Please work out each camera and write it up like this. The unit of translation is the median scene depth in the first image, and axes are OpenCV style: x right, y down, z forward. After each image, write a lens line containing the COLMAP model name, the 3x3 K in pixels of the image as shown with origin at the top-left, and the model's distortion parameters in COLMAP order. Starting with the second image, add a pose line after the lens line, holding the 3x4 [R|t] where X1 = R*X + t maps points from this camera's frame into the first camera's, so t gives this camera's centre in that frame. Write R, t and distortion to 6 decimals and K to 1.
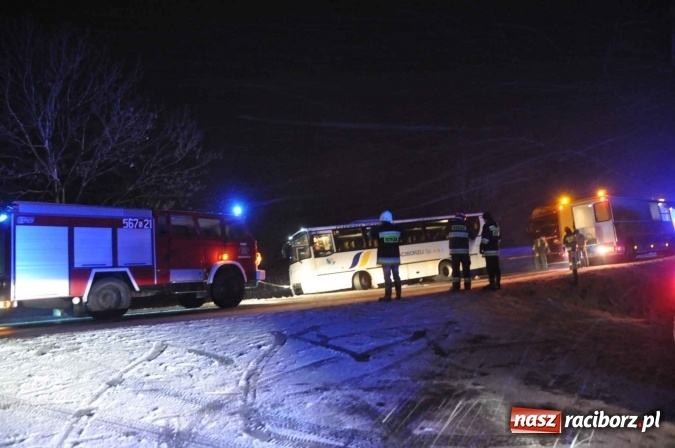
lens RADIAL K [[499.6, 0, 339.8], [0, 499.6, 222.7], [0, 0, 1]] dist [-0.086523, 0.047188]
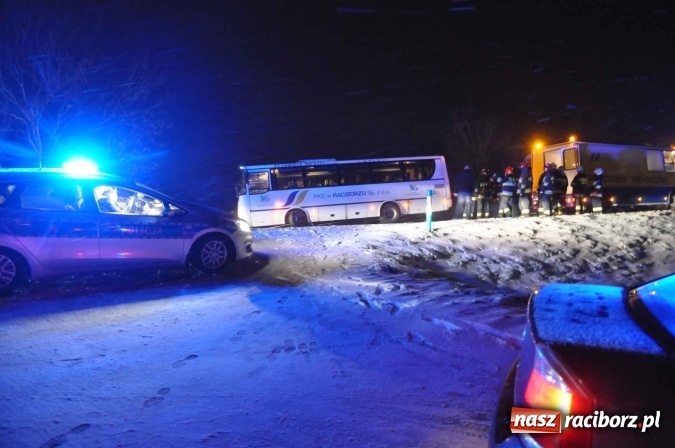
lens RADIAL K [[499.6, 0, 338.3], [0, 499.6, 226.0], [0, 0, 1]] dist [-0.086523, 0.047188]
pose [[0.980372, 0.056027, -0.189026, 0.392708], [-0.028887, 0.989244, 0.143392, -0.024313], [0.195027, -0.135117, 0.971446, 0.000172]]
